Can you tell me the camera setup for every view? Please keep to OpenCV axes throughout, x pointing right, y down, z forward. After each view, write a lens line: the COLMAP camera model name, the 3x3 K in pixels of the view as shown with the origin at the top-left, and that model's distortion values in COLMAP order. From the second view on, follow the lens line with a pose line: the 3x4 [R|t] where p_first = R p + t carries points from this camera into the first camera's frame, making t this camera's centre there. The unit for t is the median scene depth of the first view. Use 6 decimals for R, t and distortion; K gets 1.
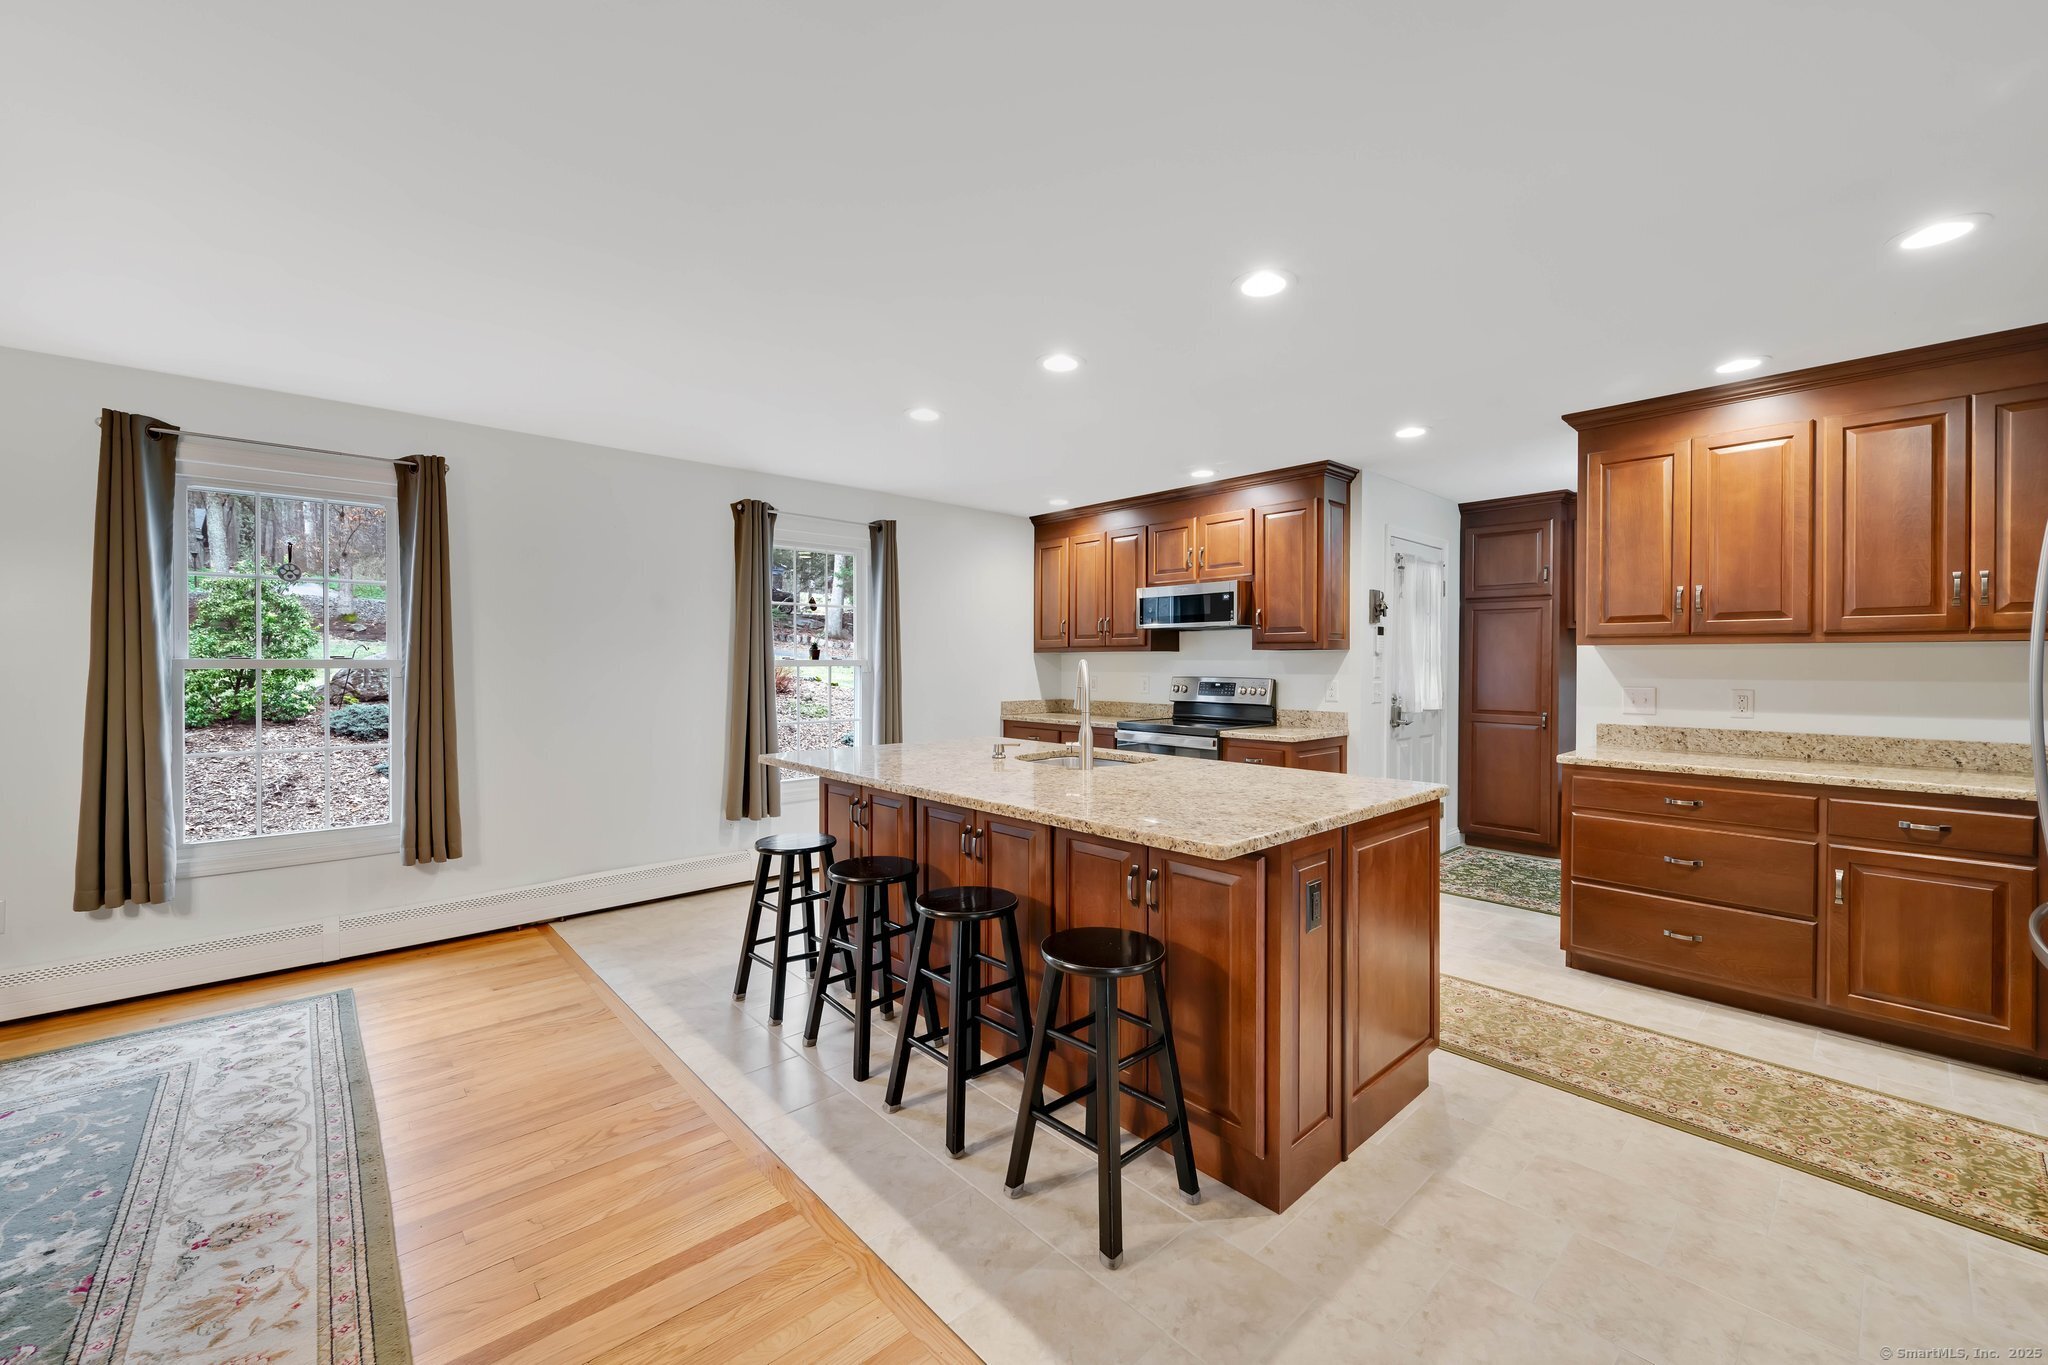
lens RADIAL K [[824.6, 0, 1026.6], [0, 824.6, 665.8], [0, 0, 1]] dist [0.000175, -0.000602]
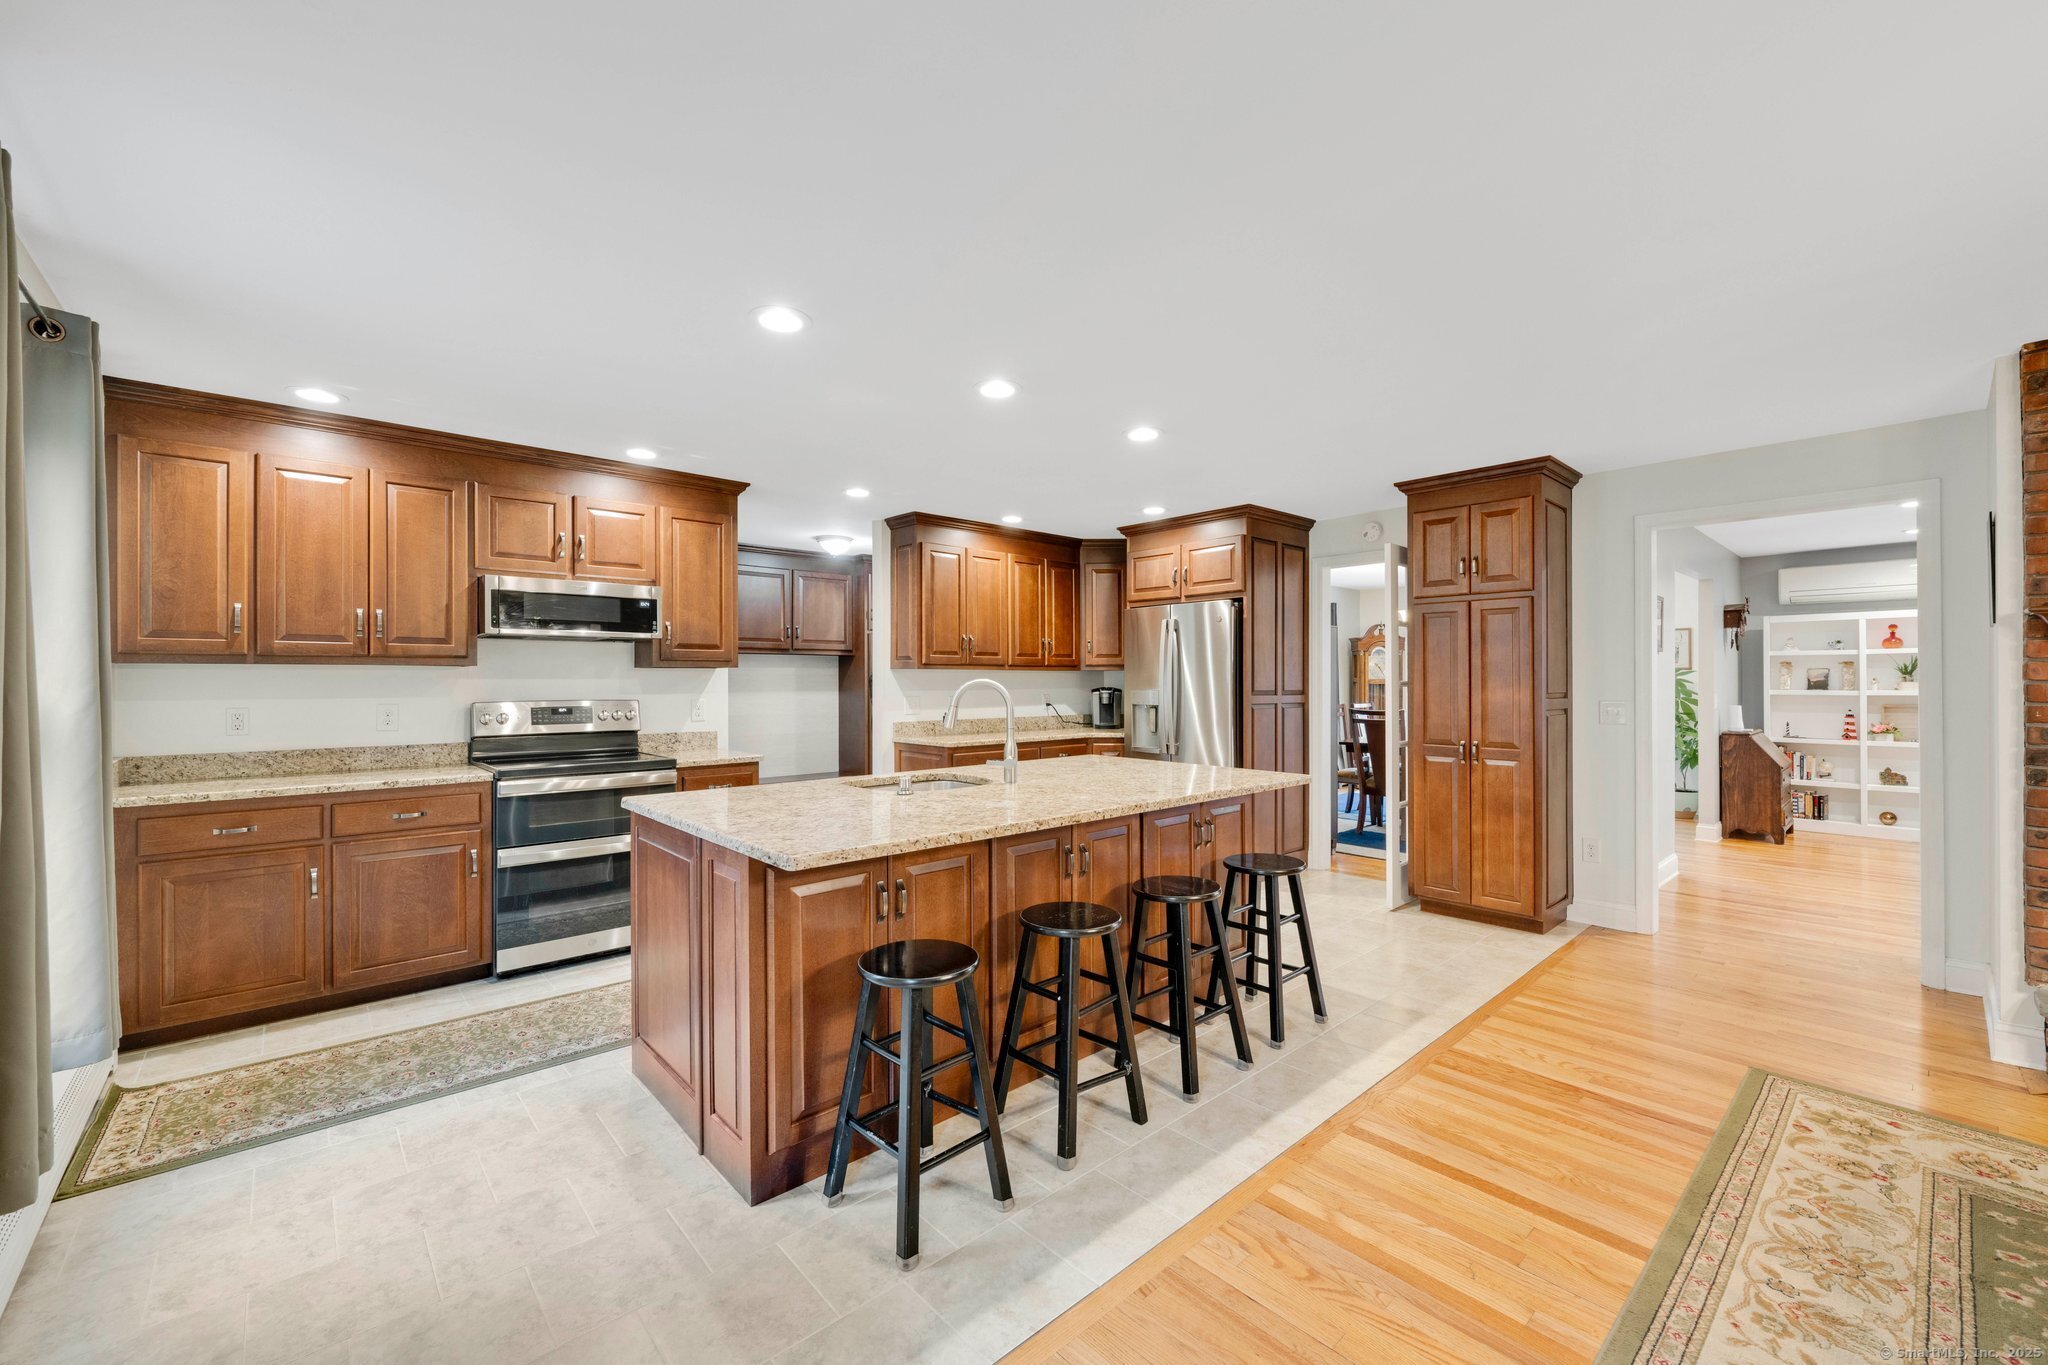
lens RADIAL K [[824.6, 0, 1037.9], [0, 824.6, 675.1], [0, 0, 1]] dist [0.000175, -0.000602]
pose [[0.000517, 0.008557, 0.999963, -0.830576], [0.005306, 0.999949, -0.008560, -0.001690], [-0.999986, 0.005310, 0.000472, 0.805388]]
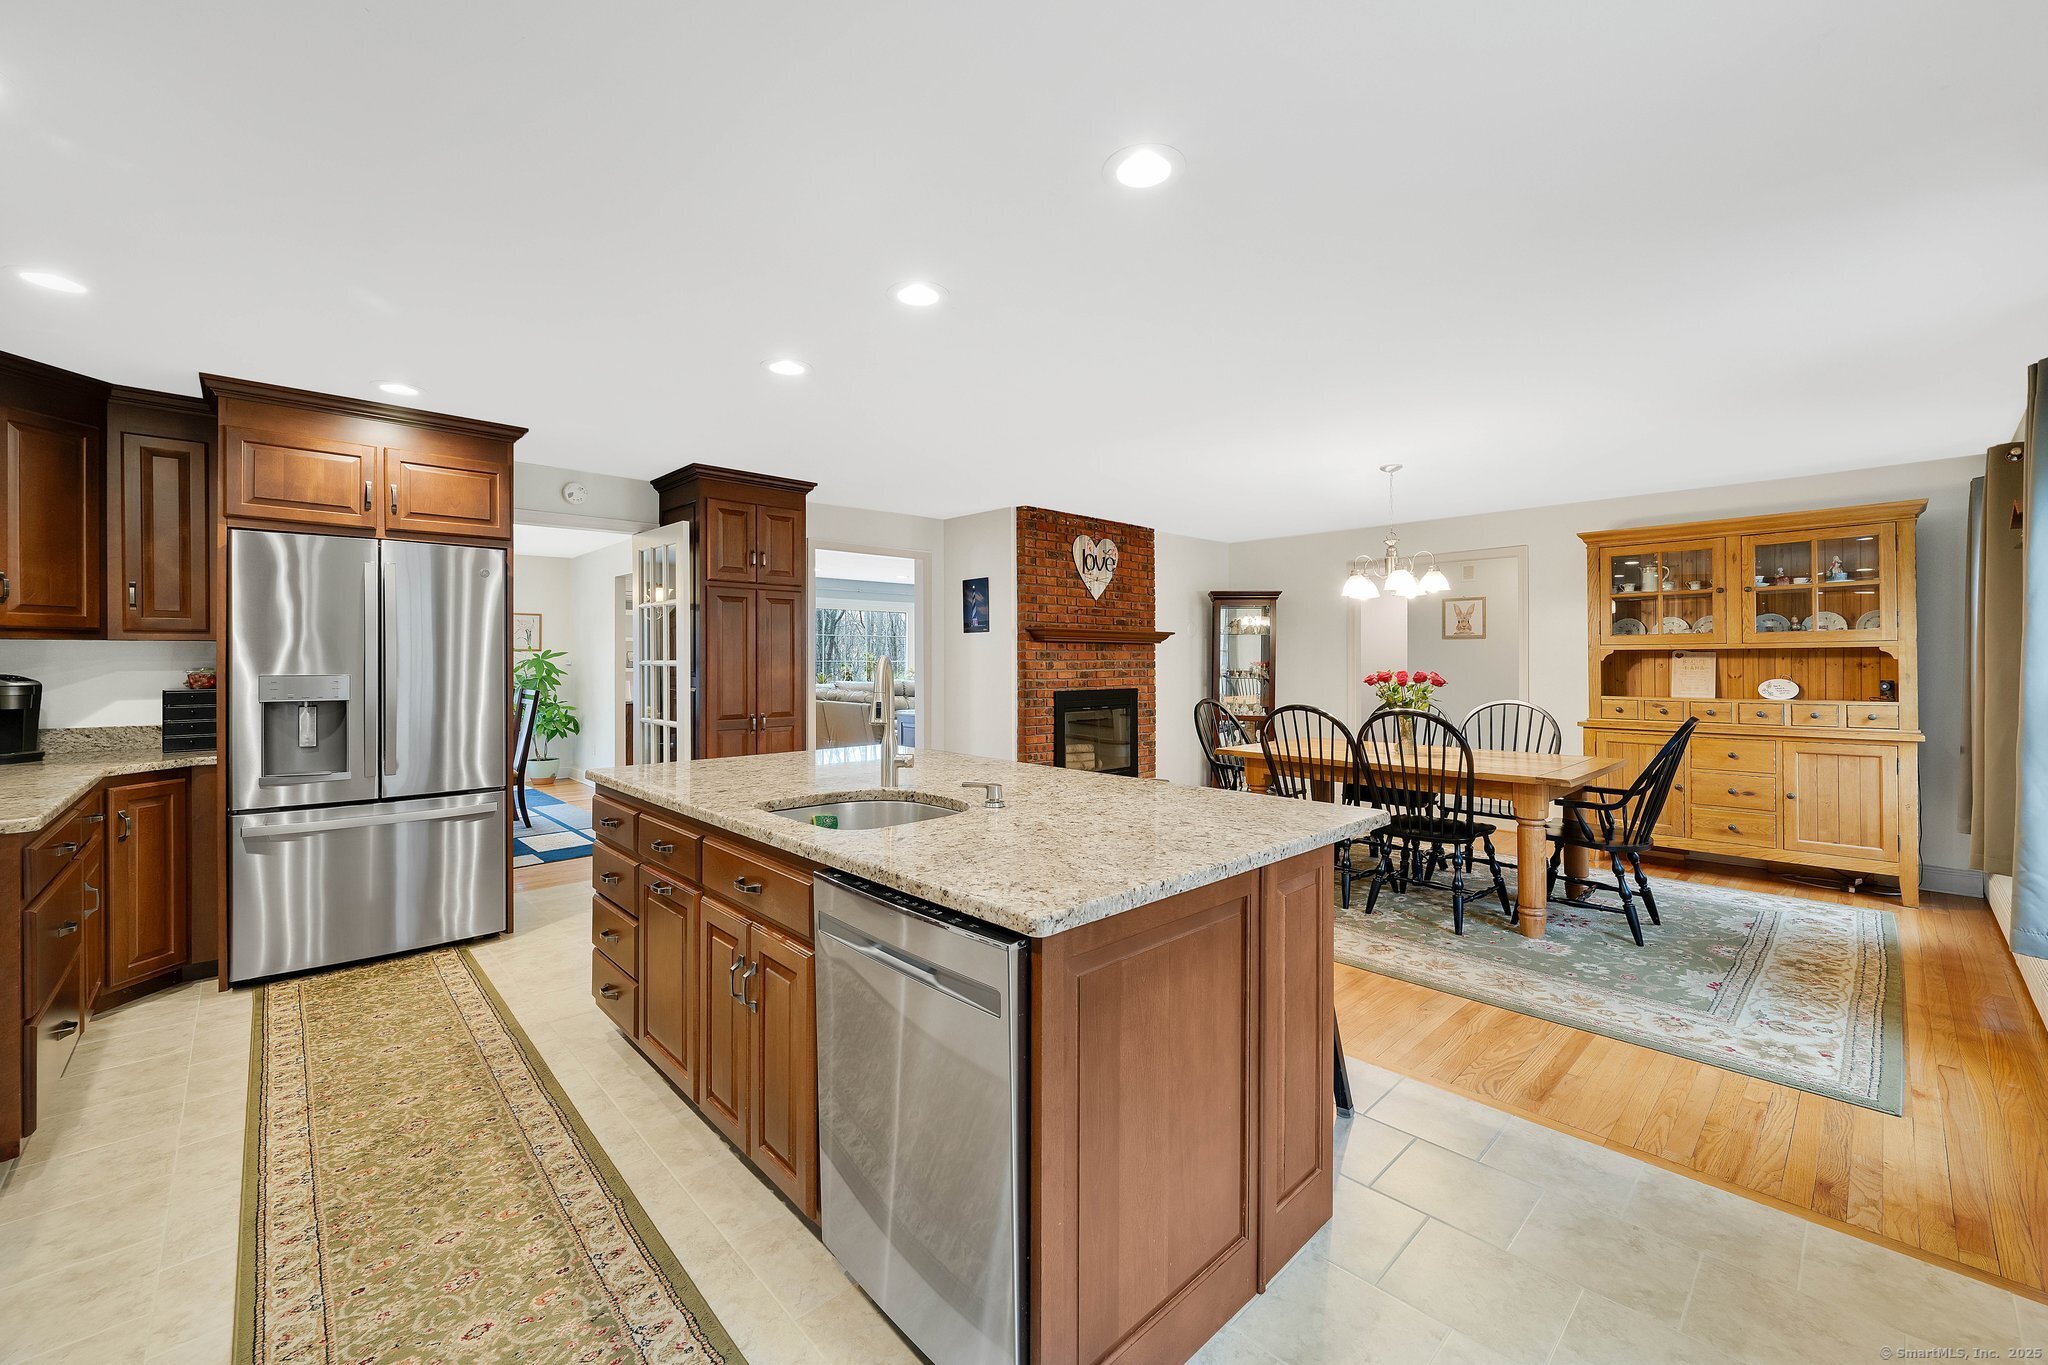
lens RADIAL K [[824.6, 0, 1022.3], [0, 824.6, 645.8], [0, 0, 1]] dist [0.000175, -0.000602]
pose [[-0.999663, 0.001964, -0.025878, -0.037029], [0.002298, 0.999914, -0.012878, -0.005407], [0.025850, -0.012933, -0.999582, 1.546775]]
